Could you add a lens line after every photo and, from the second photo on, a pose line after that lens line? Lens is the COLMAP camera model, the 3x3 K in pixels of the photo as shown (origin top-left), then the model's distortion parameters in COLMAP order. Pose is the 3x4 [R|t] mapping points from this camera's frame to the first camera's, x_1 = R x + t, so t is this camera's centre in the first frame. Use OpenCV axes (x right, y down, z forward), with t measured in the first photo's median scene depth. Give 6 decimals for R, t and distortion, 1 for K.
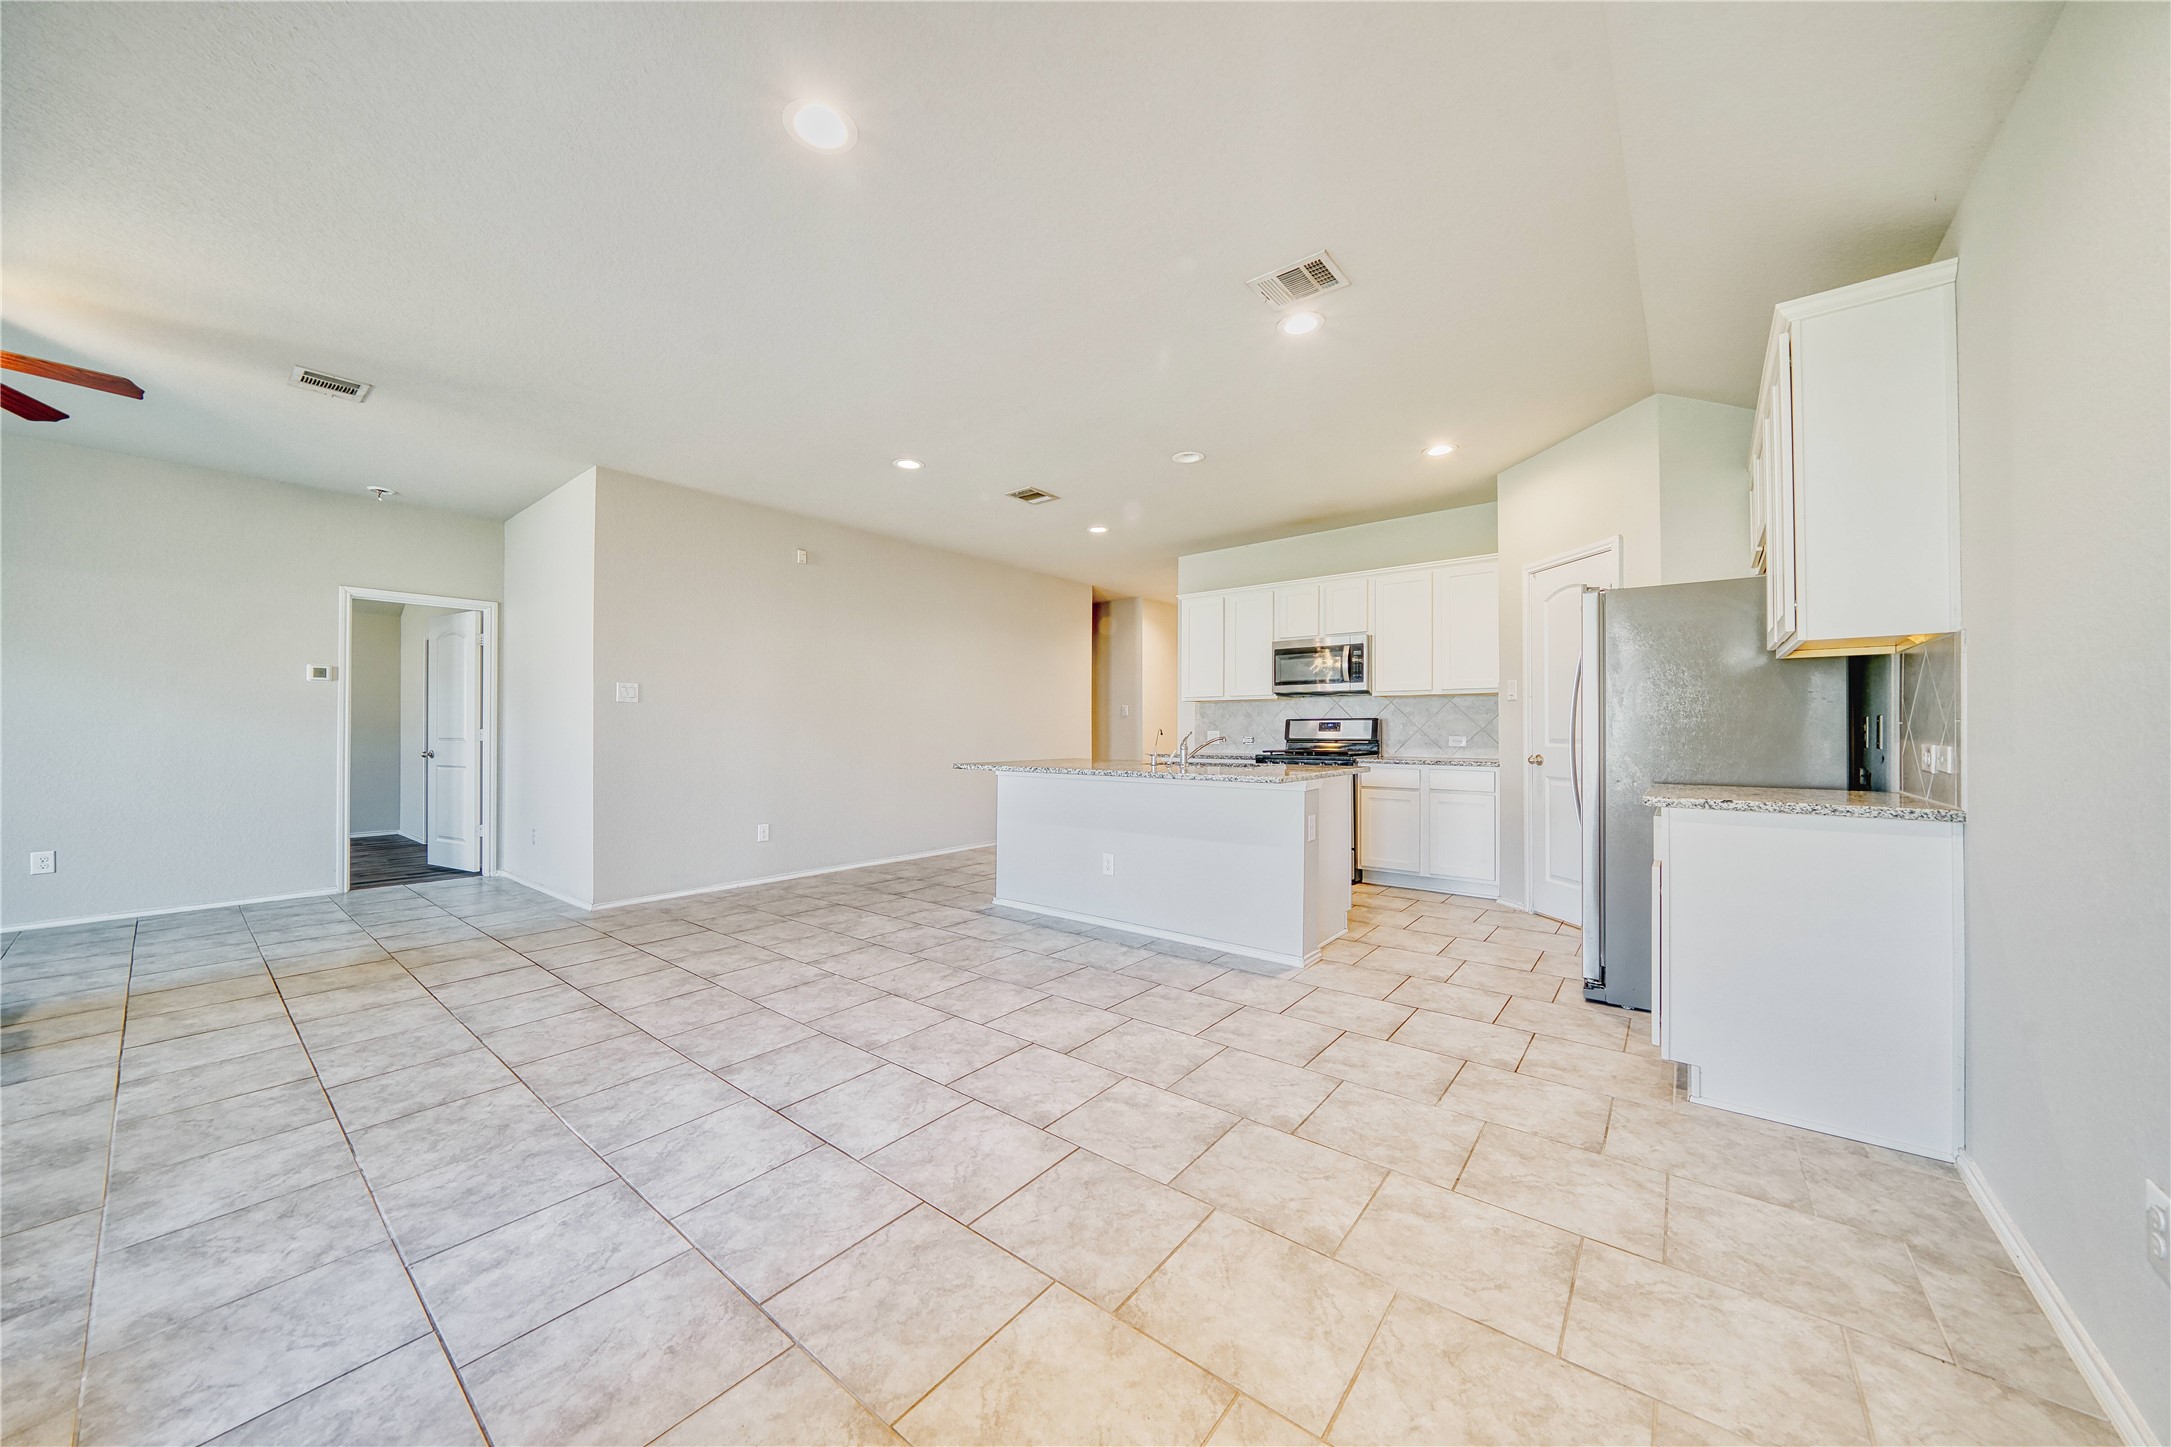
lens RADIAL K [[752.8, 0, 1085.5], [0, 752.8, 723.5], [0, 0, 1]] dist [-0.005505, 0.000079]
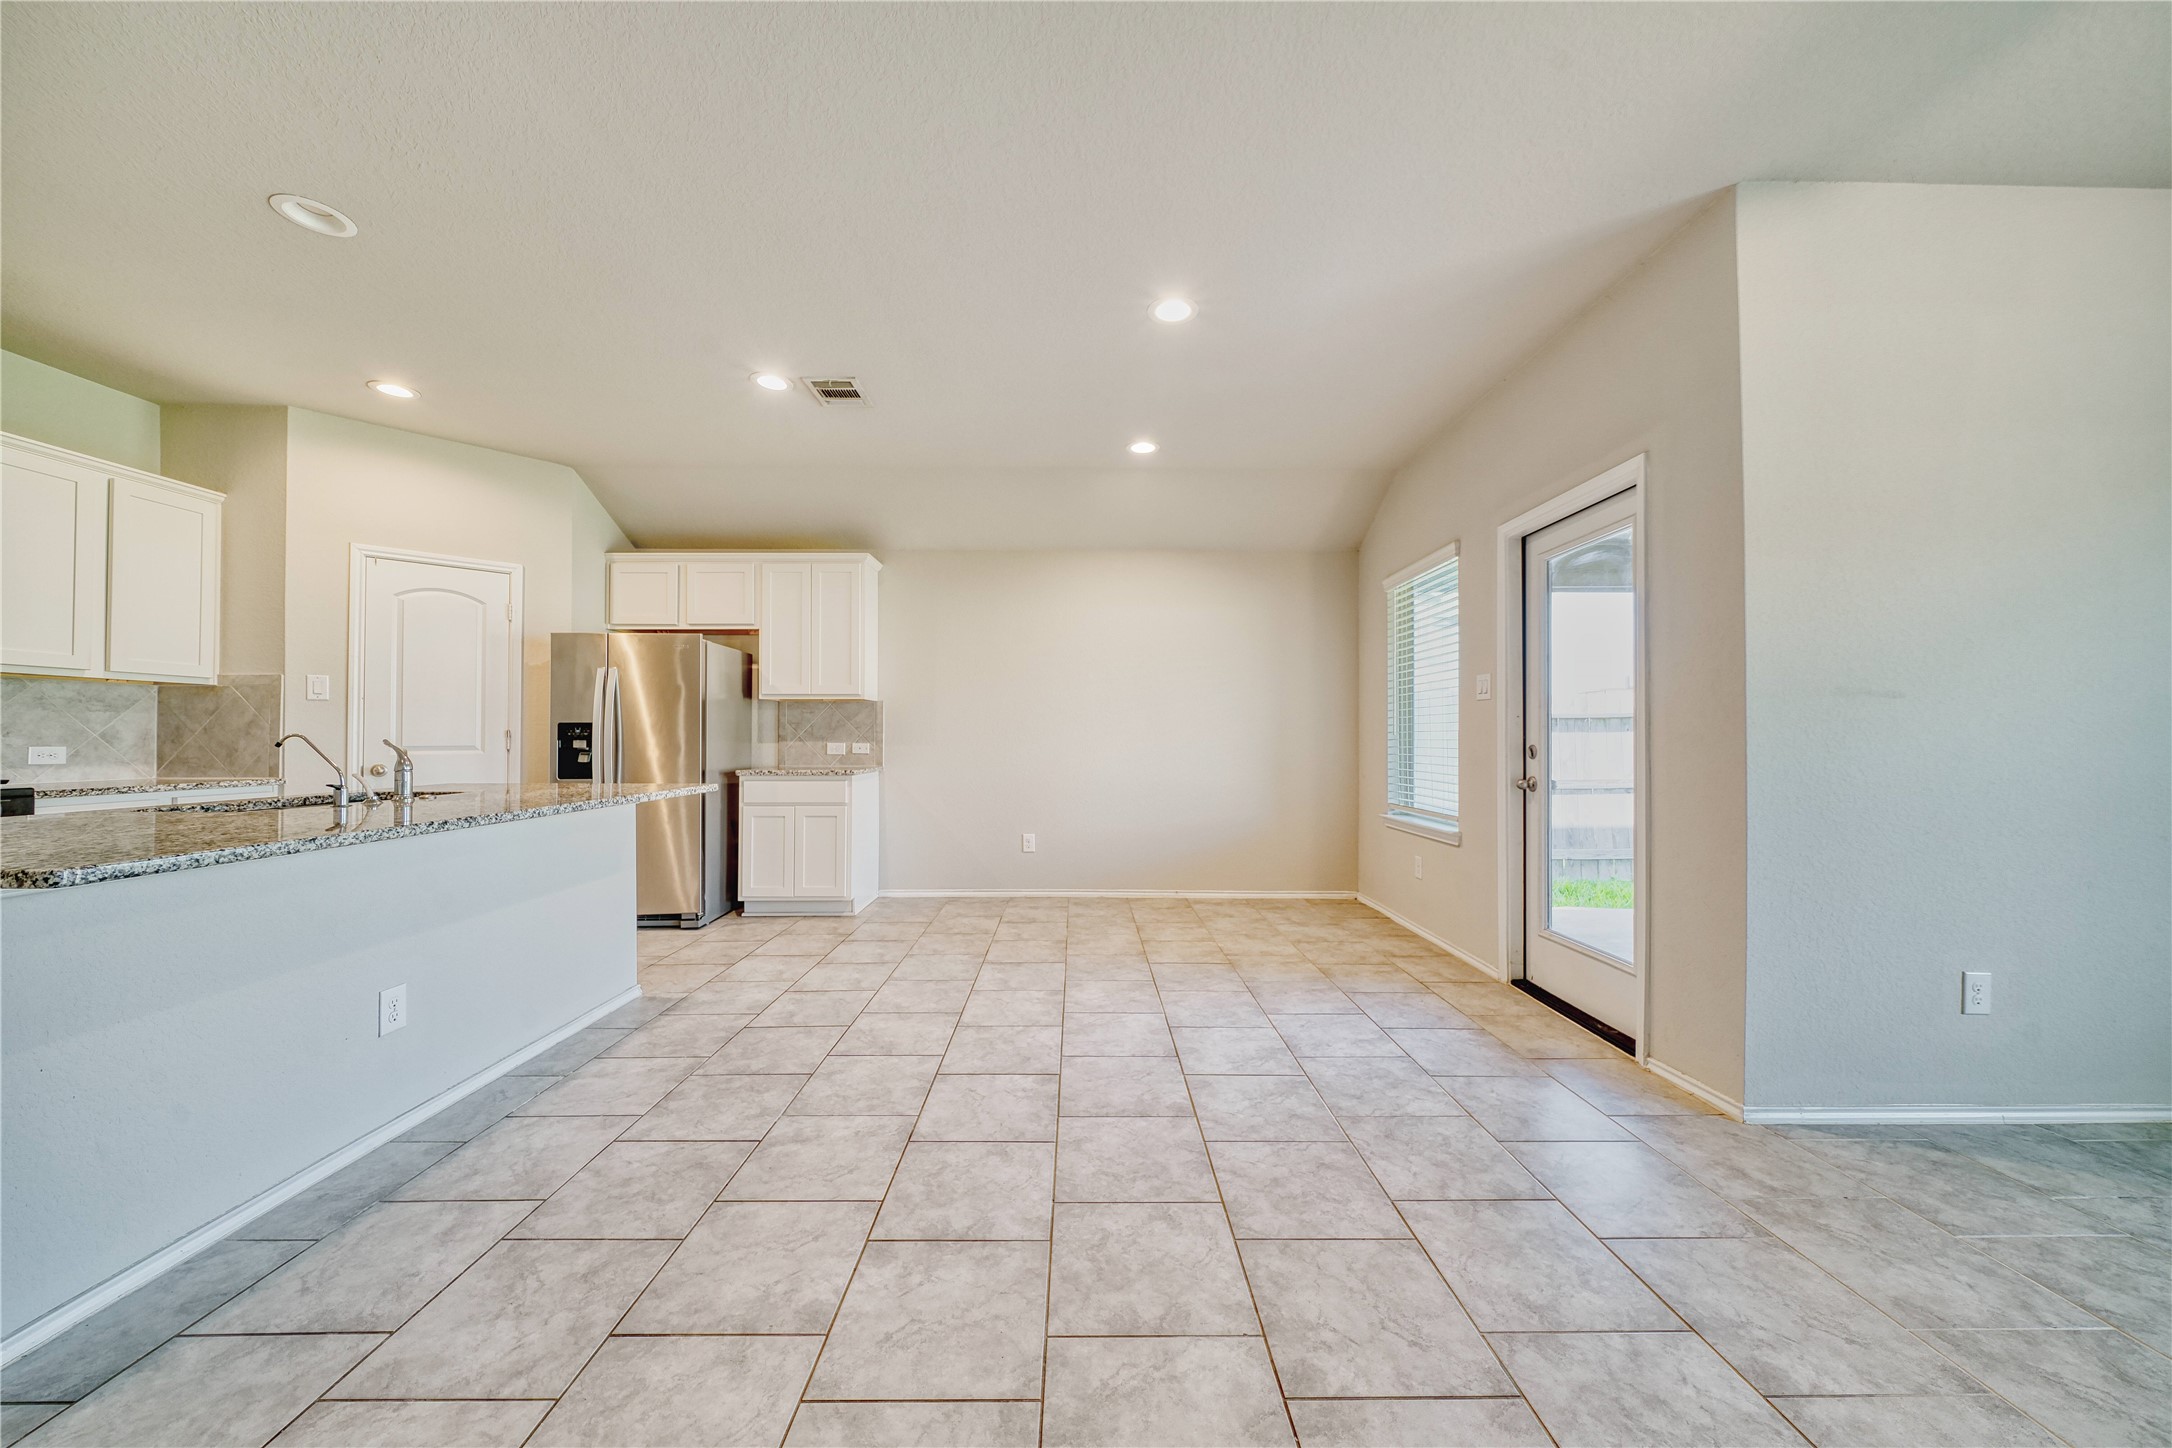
lens RADIAL K [[753.1, 0, 1086.0], [0, 753.1, 724.0], [0, 0, 1]] dist [-0.005505, 0.000079]
pose [[-0.635427, 0.013292, 0.772047, -0.864592], [-0.007219, 0.999706, -0.023153, 0.010960], [-0.772127, -0.020285, -0.635144, 1.302507]]
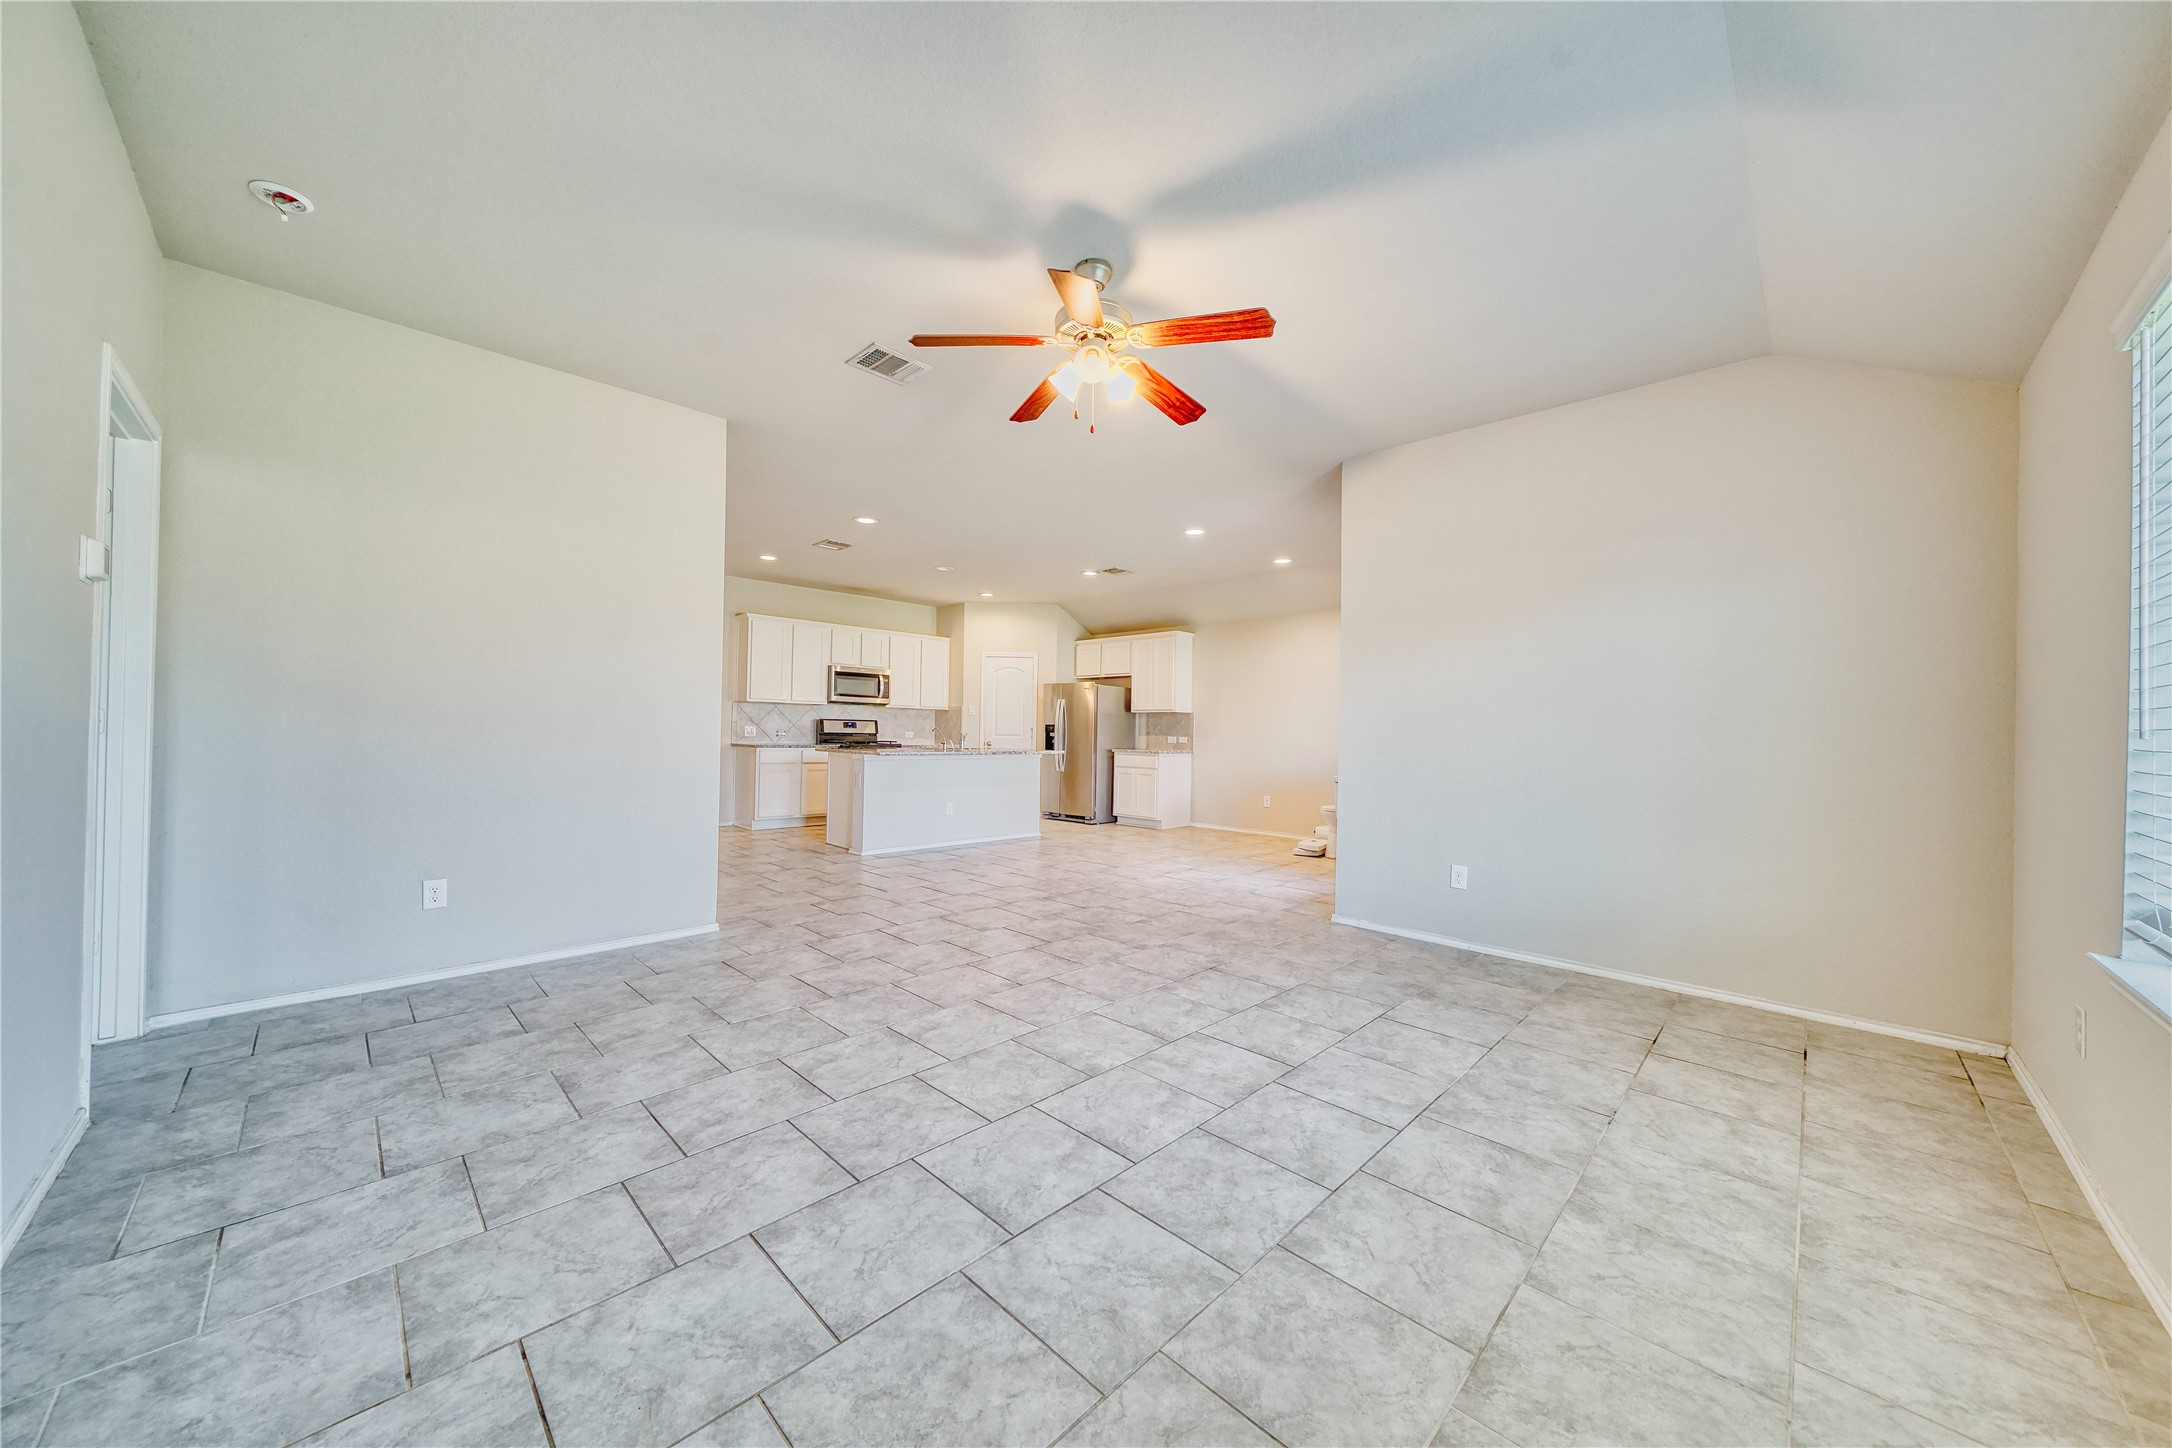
lens RADIAL K [[753.1, 0, 1086.0], [0, 753.1, 724.0], [0, 0, 1]] dist [-0.005505, 0.000079]
pose [[0.095136, 0.020329, 0.995257, -2.186673], [-0.028485, 0.999438, -0.017691, 0.029857], [-0.995057, -0.026667, 0.095662, 0.728858]]
